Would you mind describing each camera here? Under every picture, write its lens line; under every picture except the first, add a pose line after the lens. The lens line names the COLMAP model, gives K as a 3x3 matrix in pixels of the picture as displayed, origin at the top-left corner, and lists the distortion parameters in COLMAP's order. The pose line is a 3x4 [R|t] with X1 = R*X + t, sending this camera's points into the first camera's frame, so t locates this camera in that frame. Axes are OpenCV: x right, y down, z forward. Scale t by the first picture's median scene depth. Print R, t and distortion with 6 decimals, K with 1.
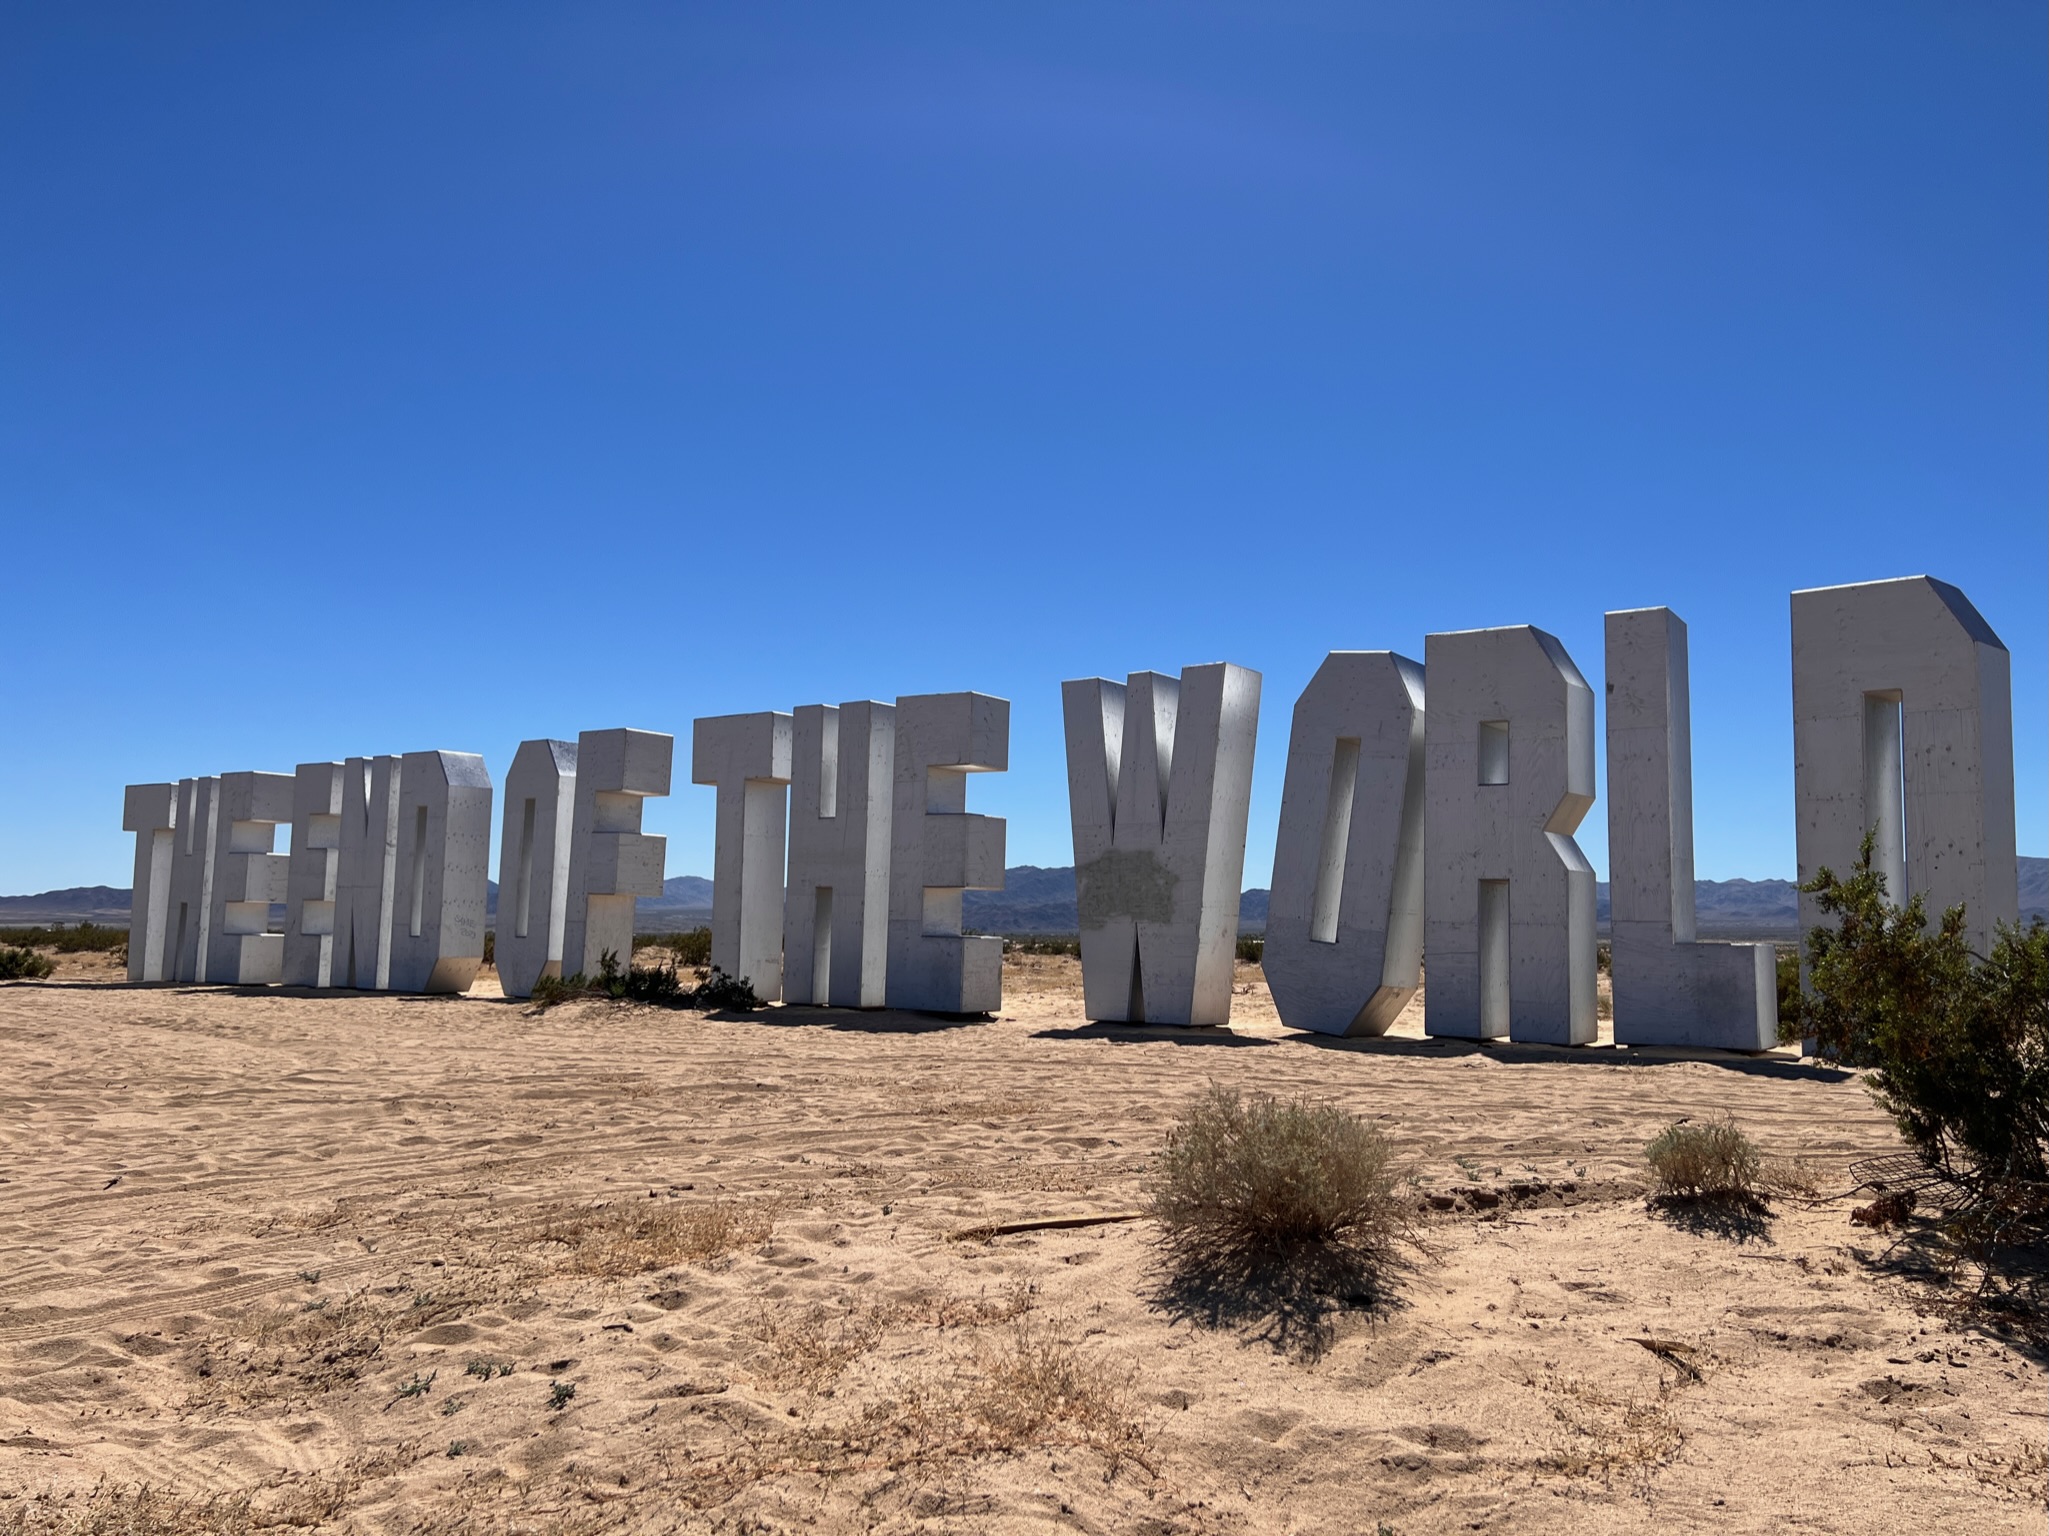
lens RADIAL K [[1534.4, 0, 1031.0], [0, 1534.4, 765.0], [0, 0, 1]] dist [0.013991, -0.008513]
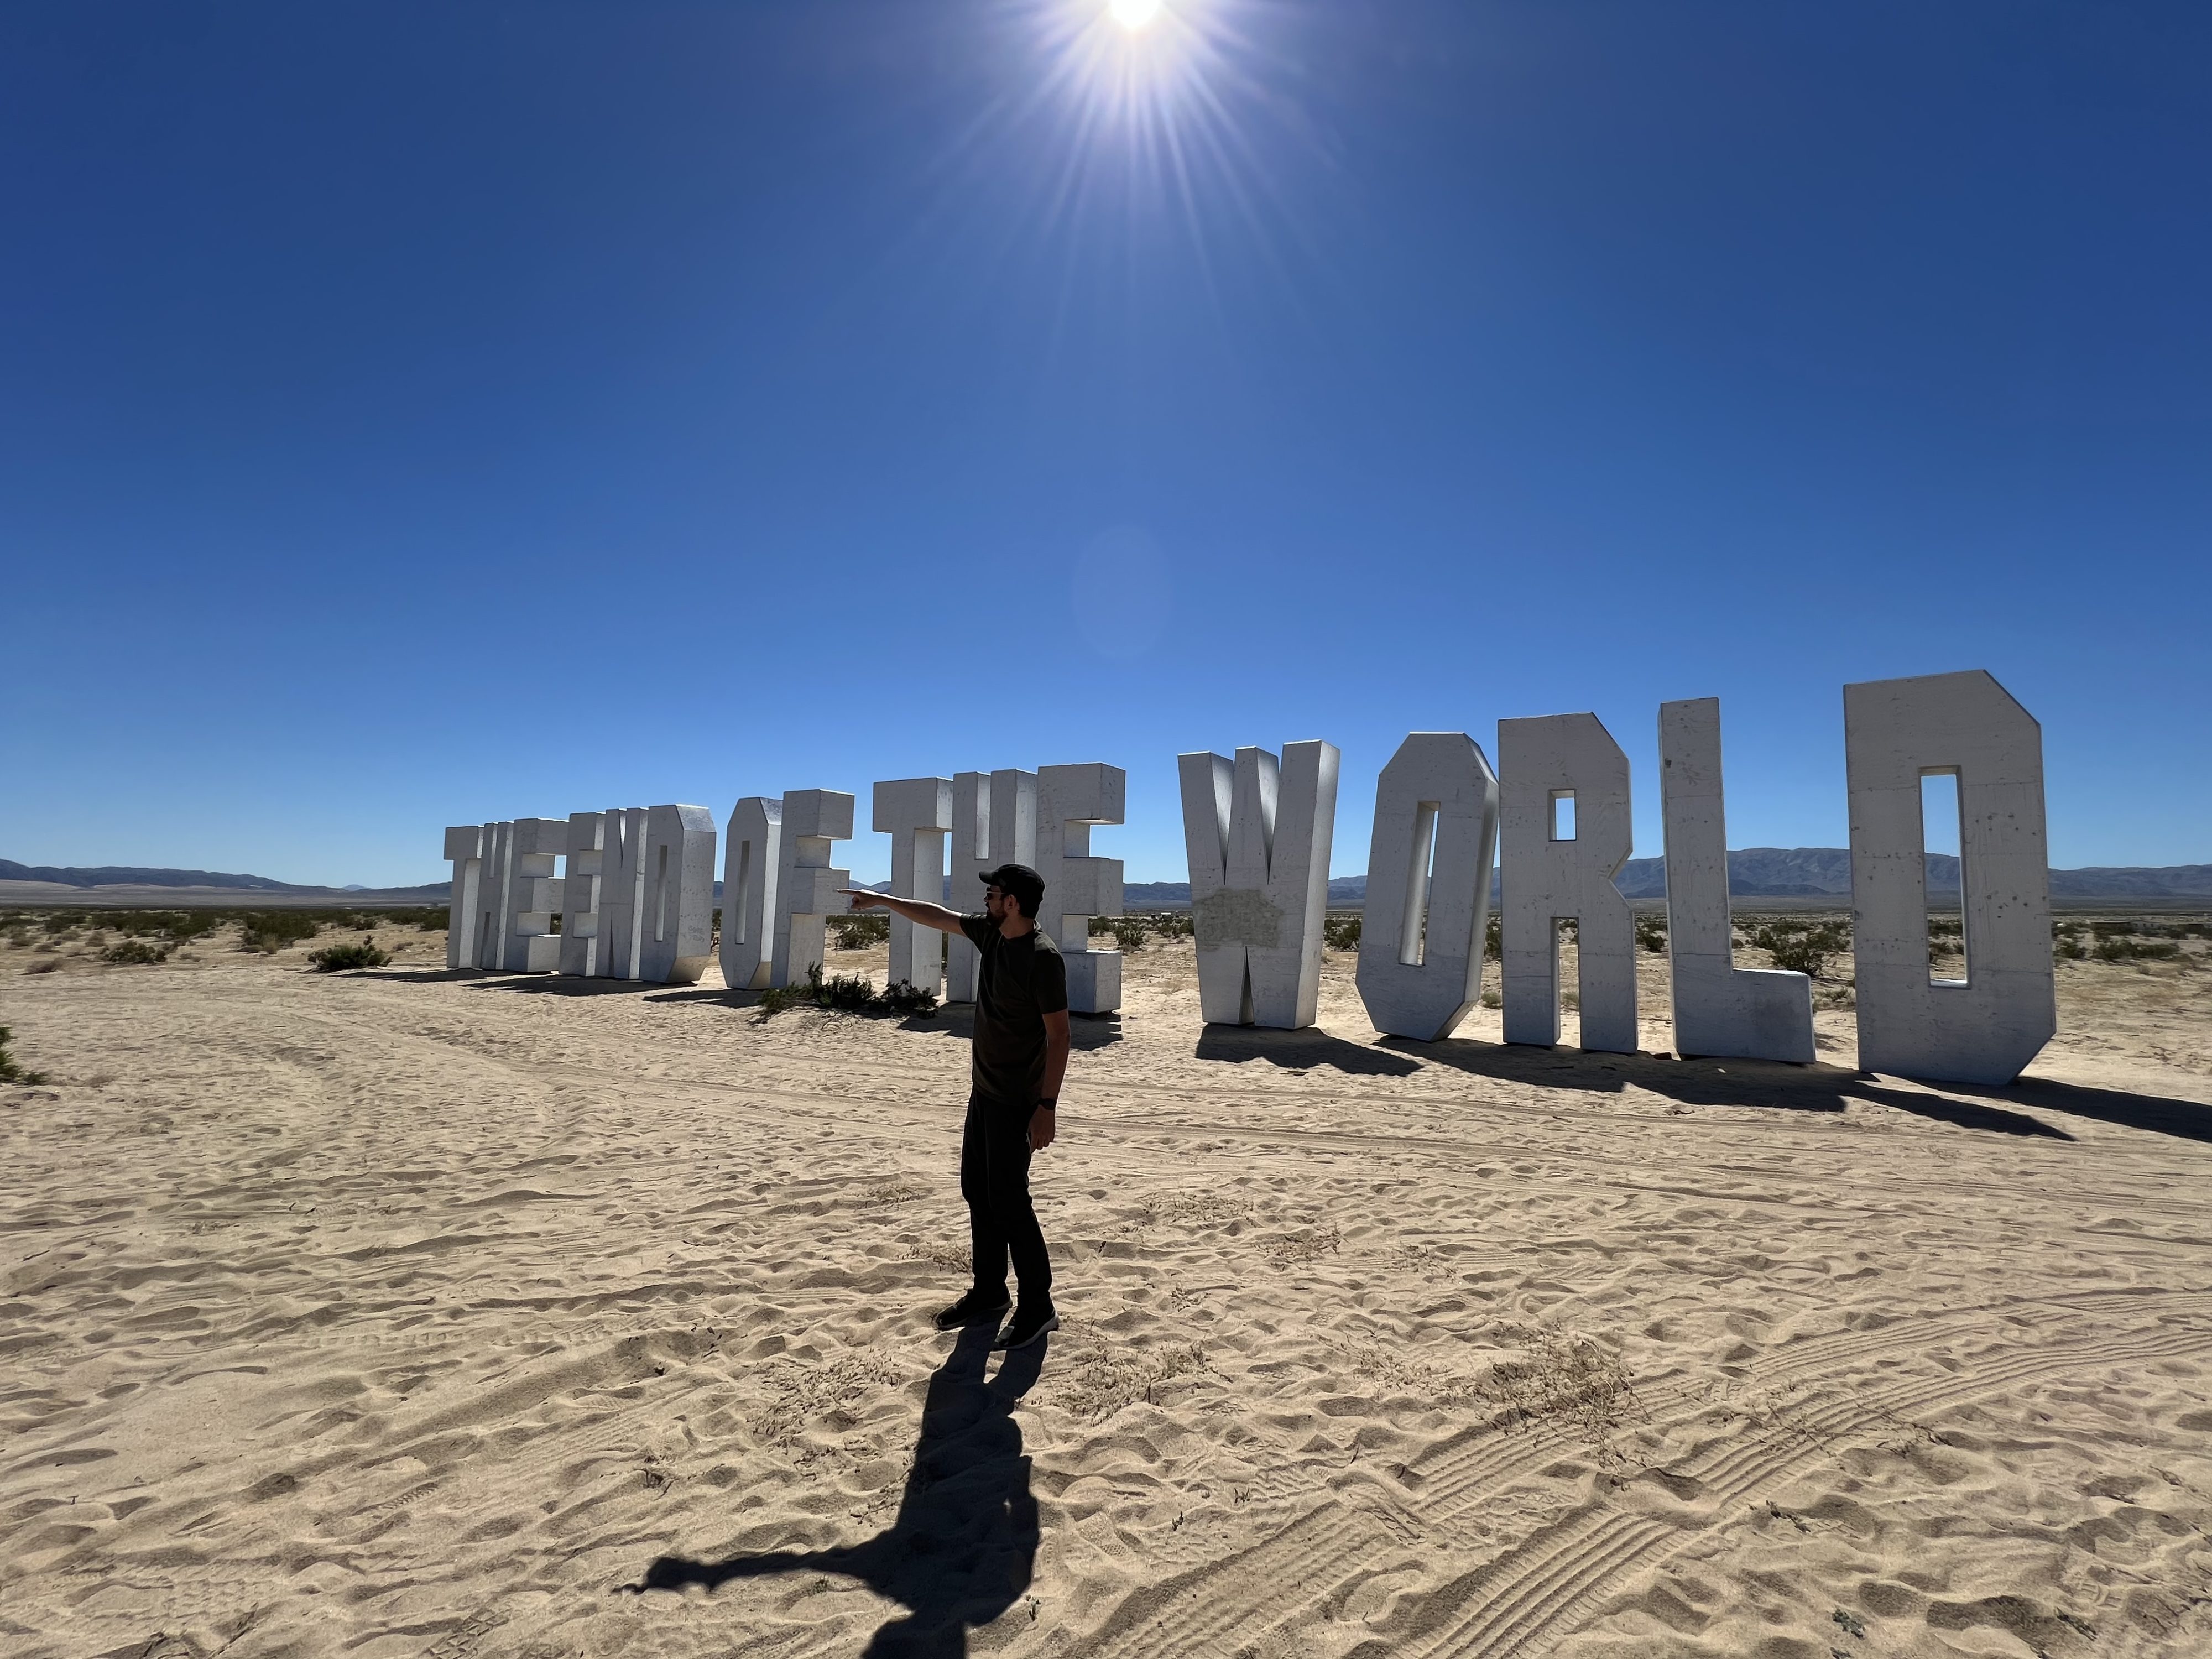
lens RADIAL K [[896.0, 0, 1096.4], [0, 896.0, 821.6], [0, 0, 1]] dist [-0.001245, 0.000126]
pose [[0.997234, 0.001922, 0.074295, -0.090058], [-0.002970, 0.999898, 0.013997, -0.008295], [-0.074260, -0.014179, 0.997138, 0.224057]]
